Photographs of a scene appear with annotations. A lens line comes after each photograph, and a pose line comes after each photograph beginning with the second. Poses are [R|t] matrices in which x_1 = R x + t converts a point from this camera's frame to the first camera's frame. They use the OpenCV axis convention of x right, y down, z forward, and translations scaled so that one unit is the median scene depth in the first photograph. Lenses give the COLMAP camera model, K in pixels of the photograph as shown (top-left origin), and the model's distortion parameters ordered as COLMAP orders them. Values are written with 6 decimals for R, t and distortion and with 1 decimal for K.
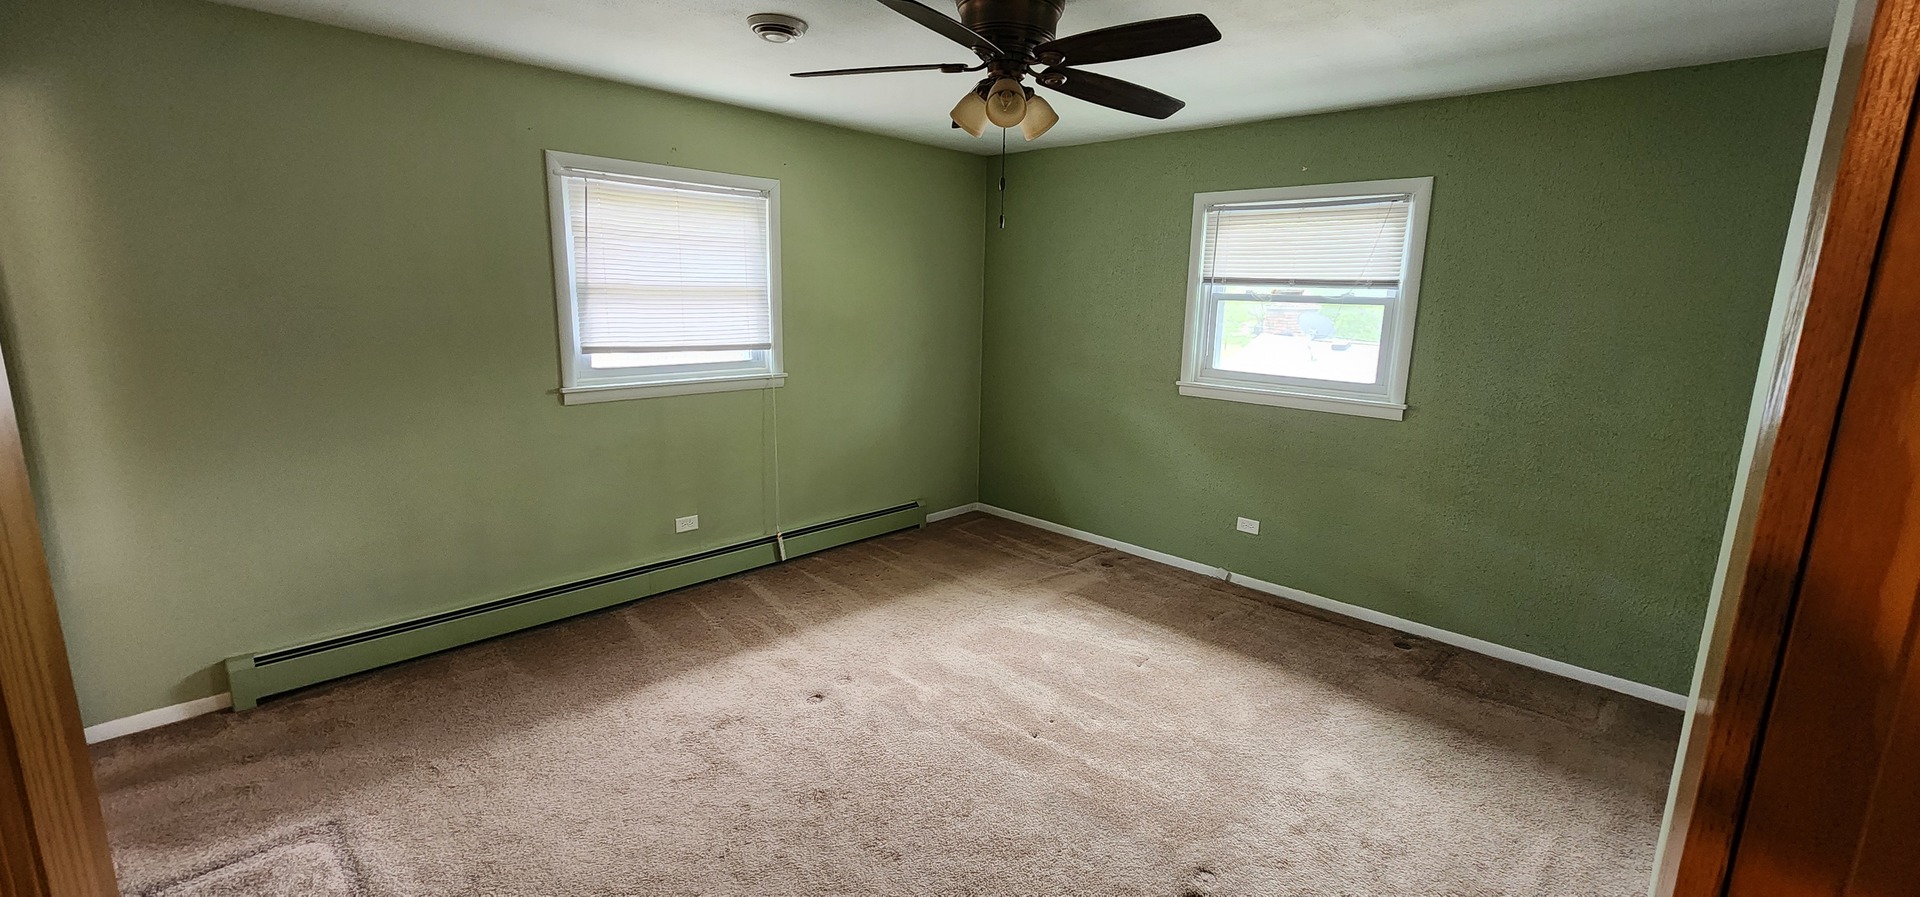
lens RADIAL K [[787.7, 0, 965.3], [0, 787.7, 449.0], [0, 0, 1]] dist [0.000507, -0.000907]
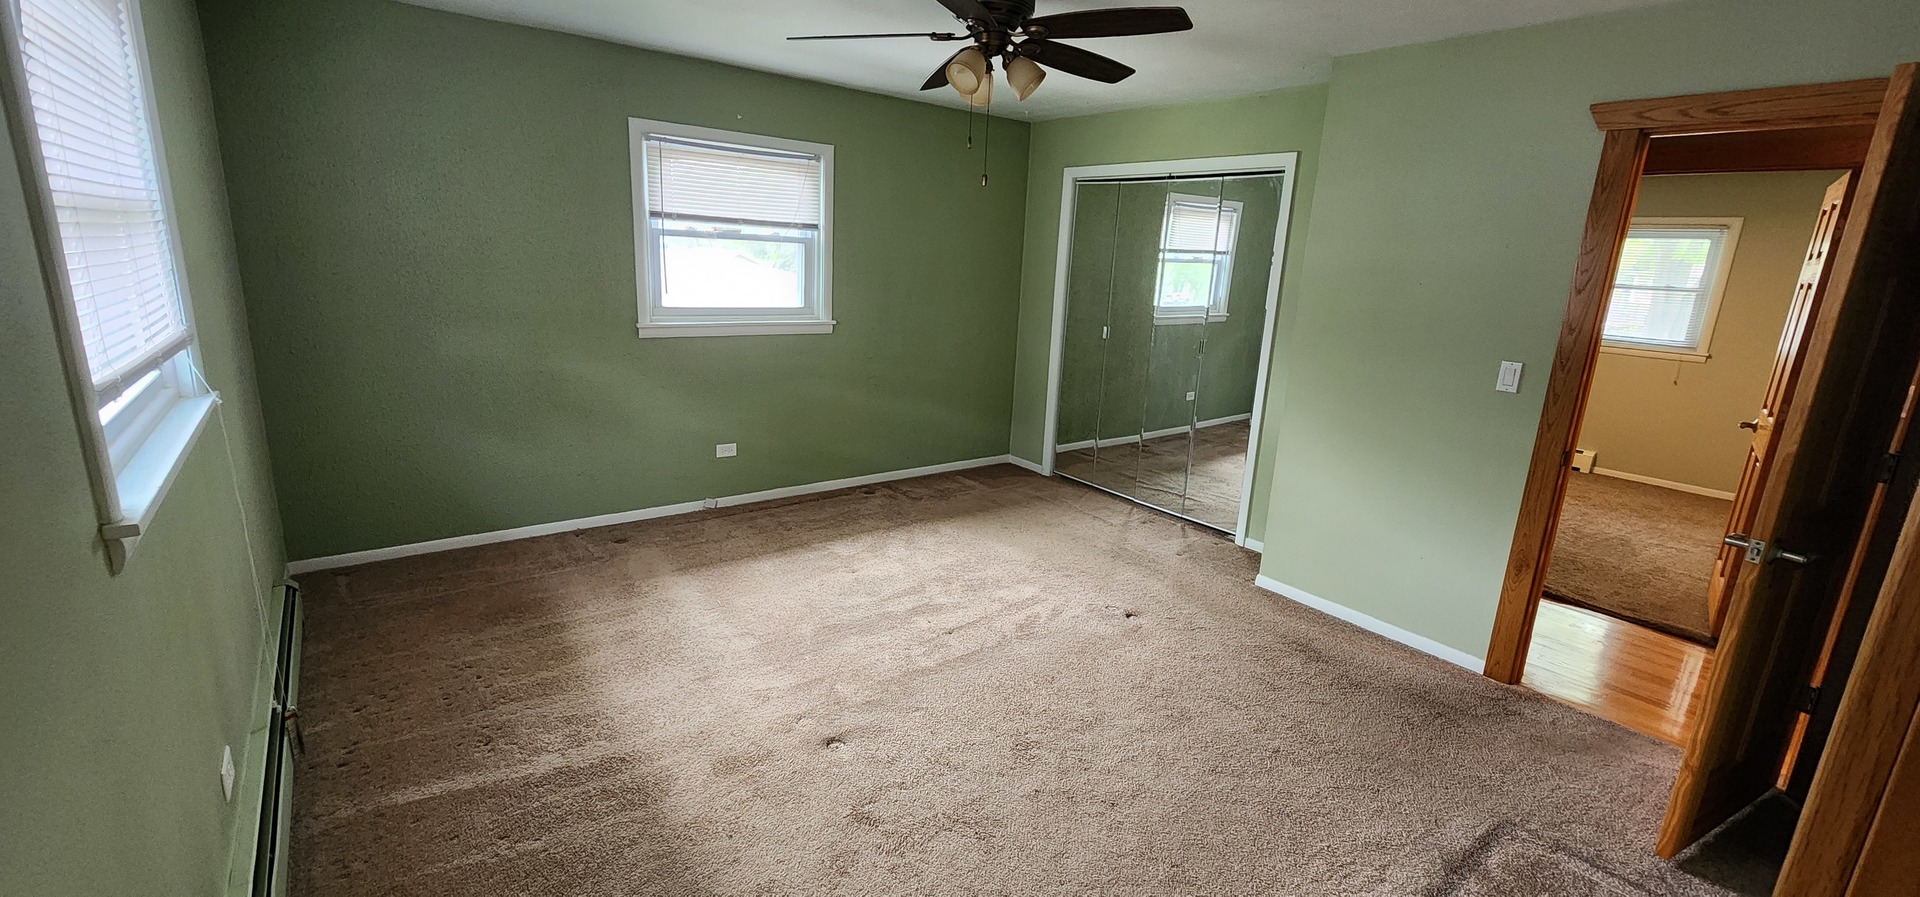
lens RADIAL K [[787.7, 0, 965.3], [0, 787.7, 449.0], [0, 0, 1]] dist [0.000507, -0.000907]
pose [[0.149146, -0.256767, 0.954896, -0.635914], [0.148323, 0.960580, 0.235129, -0.111596], [-0.977628, 0.106564, 0.181351, 0.496869]]
